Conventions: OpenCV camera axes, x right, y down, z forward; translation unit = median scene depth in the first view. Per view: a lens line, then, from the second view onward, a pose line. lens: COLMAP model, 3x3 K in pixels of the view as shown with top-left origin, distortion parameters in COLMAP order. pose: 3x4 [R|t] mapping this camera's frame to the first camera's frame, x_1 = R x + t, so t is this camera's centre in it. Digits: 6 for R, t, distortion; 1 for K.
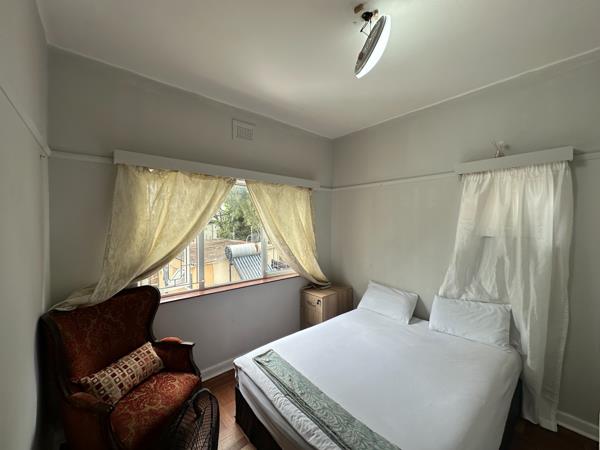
lens RADIAL K [[241.4, 0, 300.0], [0, 241.4, 225.0], [0, 0, 1]] dist [-0.003690, -0.000169]
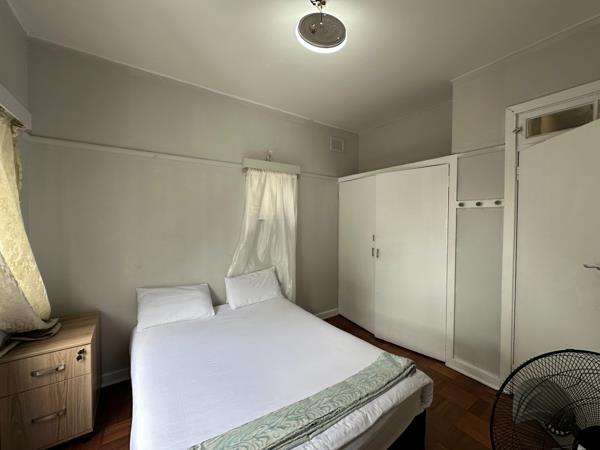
lens RADIAL K [[241.4, 0, 300.0], [0, 241.4, 225.0], [0, 0, 1]] dist [-0.003690, -0.000169]
pose [[0.104143, -0.021238, 0.994336, -0.500281], [0.014572, 0.999697, 0.019827, 0.053186], [-0.994456, 0.012425, 0.104421, 0.640941]]
